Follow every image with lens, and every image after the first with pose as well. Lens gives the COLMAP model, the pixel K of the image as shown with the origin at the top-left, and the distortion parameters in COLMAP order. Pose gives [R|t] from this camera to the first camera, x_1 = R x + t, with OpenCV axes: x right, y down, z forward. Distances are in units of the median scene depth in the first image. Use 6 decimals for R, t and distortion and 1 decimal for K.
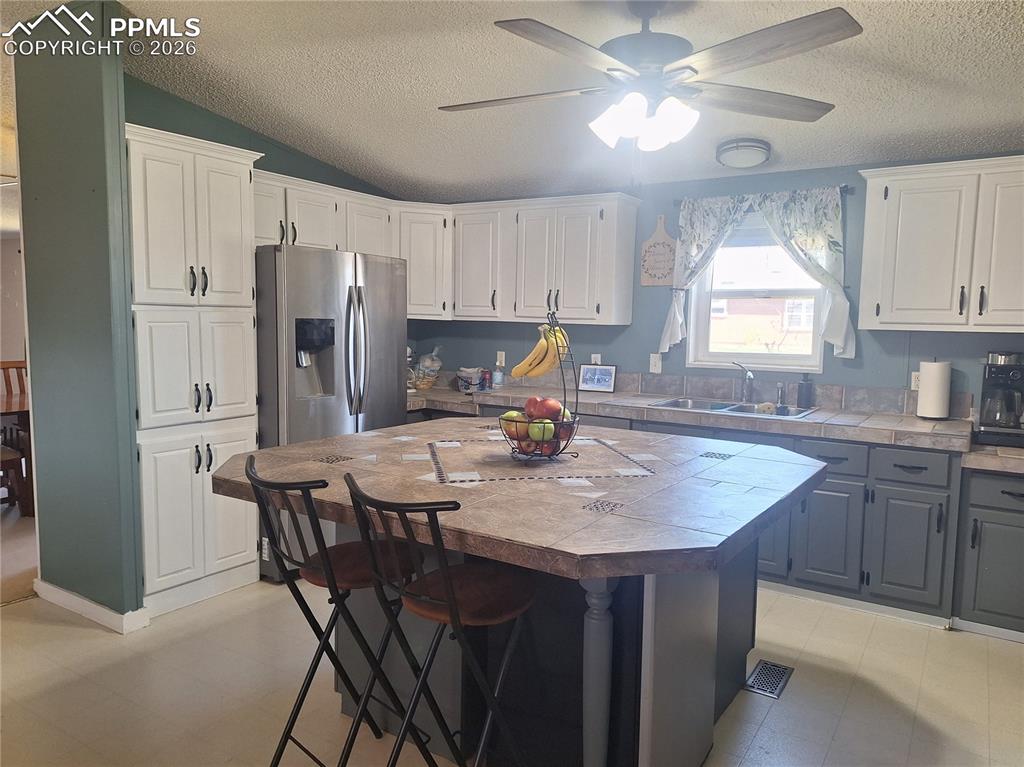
lens RADIAL K [[712.7, 0, 521.2], [0, 712.7, 389.9], [0, 0, 1]] dist [0.098810, -0.130087]
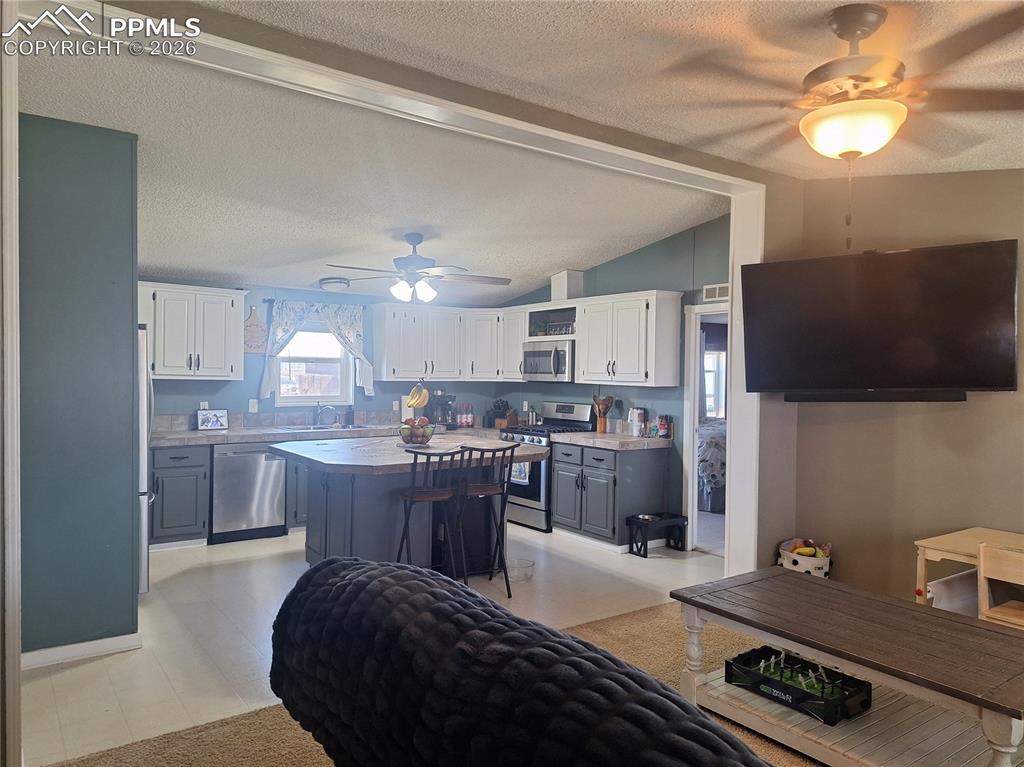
lens RADIAL K [[710.5, 0, 520.8], [0, 710.5, 376.0], [0, 0, 1]] dist [0.114656, -0.161452]
pose [[0.360672, -0.016157, 0.932553, -1.225289], [0.086752, 0.996097, -0.016294, -0.033191], [-0.928649, 0.086777, 0.360666, -0.047987]]
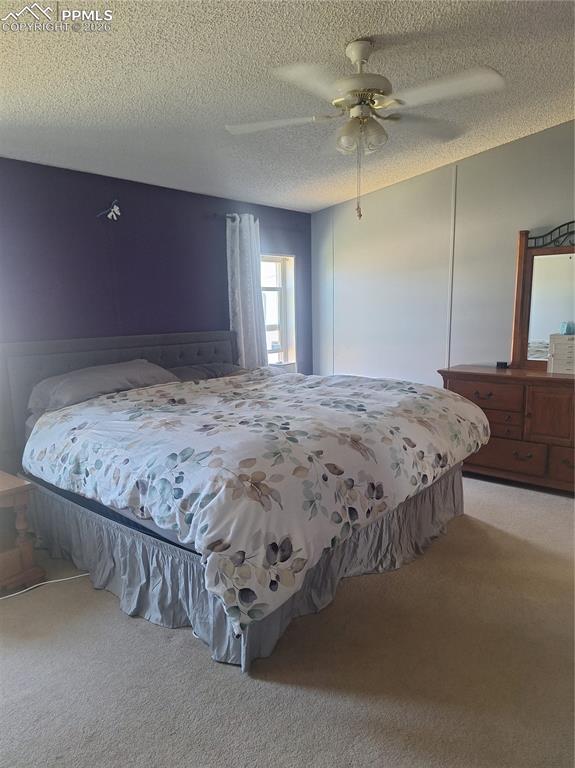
lens RADIAL K [[534.5, 0, 287.5], [0, 534.5, 384.0], [0, 0, 1]] dist [0.098810, -0.130087]
pose [[0.122723, -0.167364, 0.978227, 0.427428], [0.119019, 0.981046, 0.152915, 0.003268], [-0.985278, 0.097662, 0.140316, 0.076971]]
